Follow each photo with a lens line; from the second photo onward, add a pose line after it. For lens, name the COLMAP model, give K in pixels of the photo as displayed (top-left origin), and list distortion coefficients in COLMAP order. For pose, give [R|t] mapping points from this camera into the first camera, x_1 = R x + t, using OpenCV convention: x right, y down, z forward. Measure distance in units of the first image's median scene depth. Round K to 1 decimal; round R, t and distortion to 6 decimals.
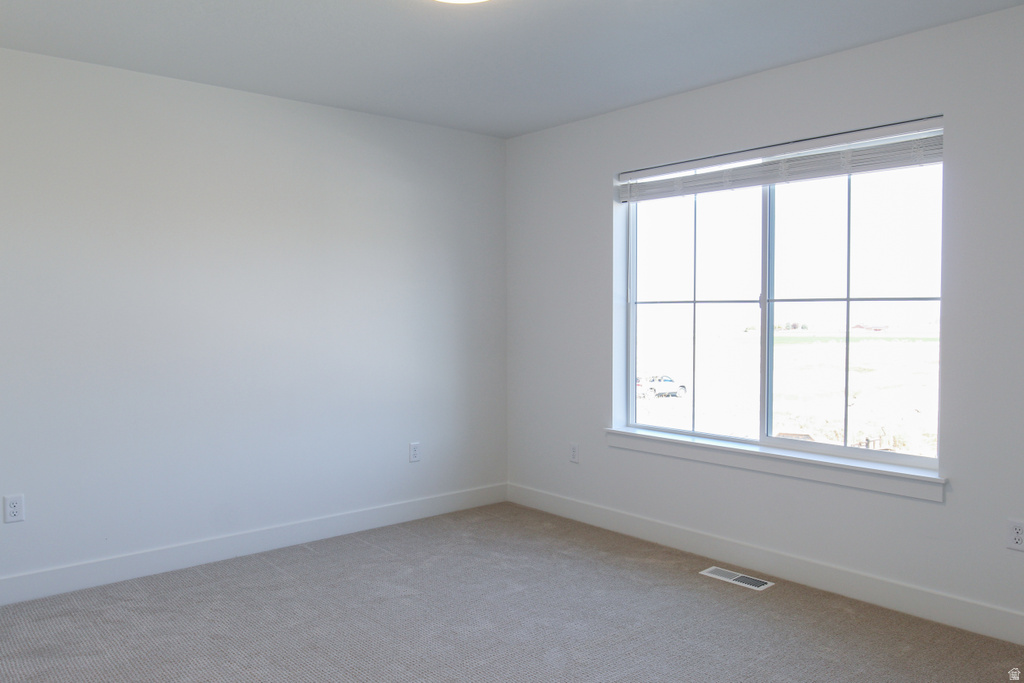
lens RADIAL K [[774.0, 0, 512.0], [0, 774.0, 341.5], [0, 0, 1]] dist [0.038251, -0.000006]
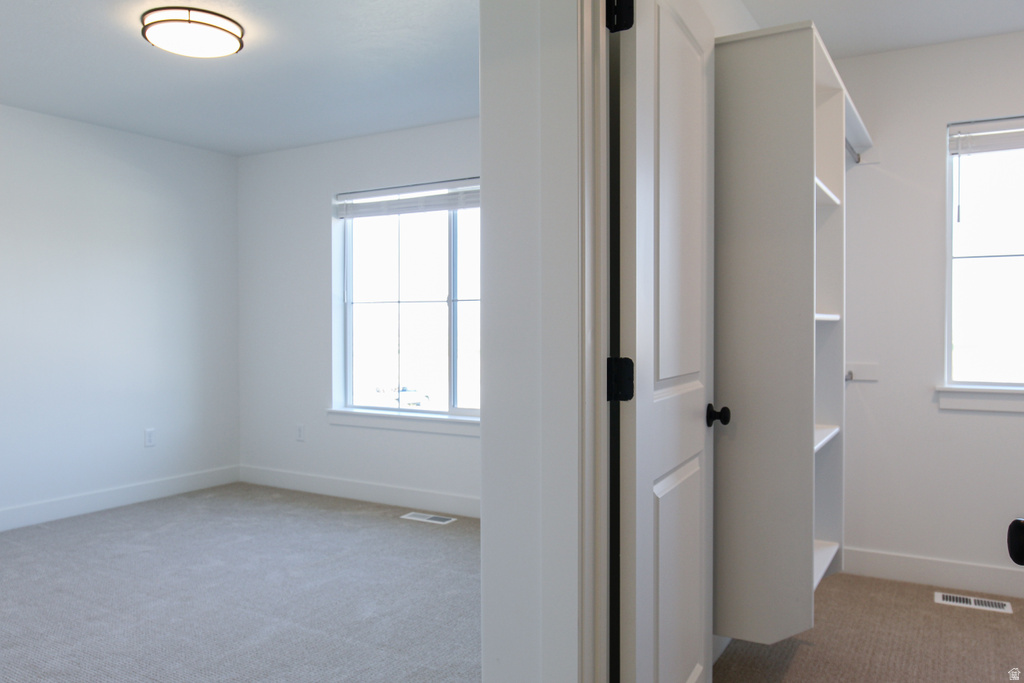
lens RADIAL K [[785.7, 0, 512.0], [0, 785.7, 341.5], [0, 0, 1]] dist [-0.006679, -0.006115]
pose [[0.950454, -0.005360, 0.310819, 0.019936], [0.012277, 0.999718, -0.020304, 0.041105], [-0.310622, 0.023114, 0.950252, -0.248075]]
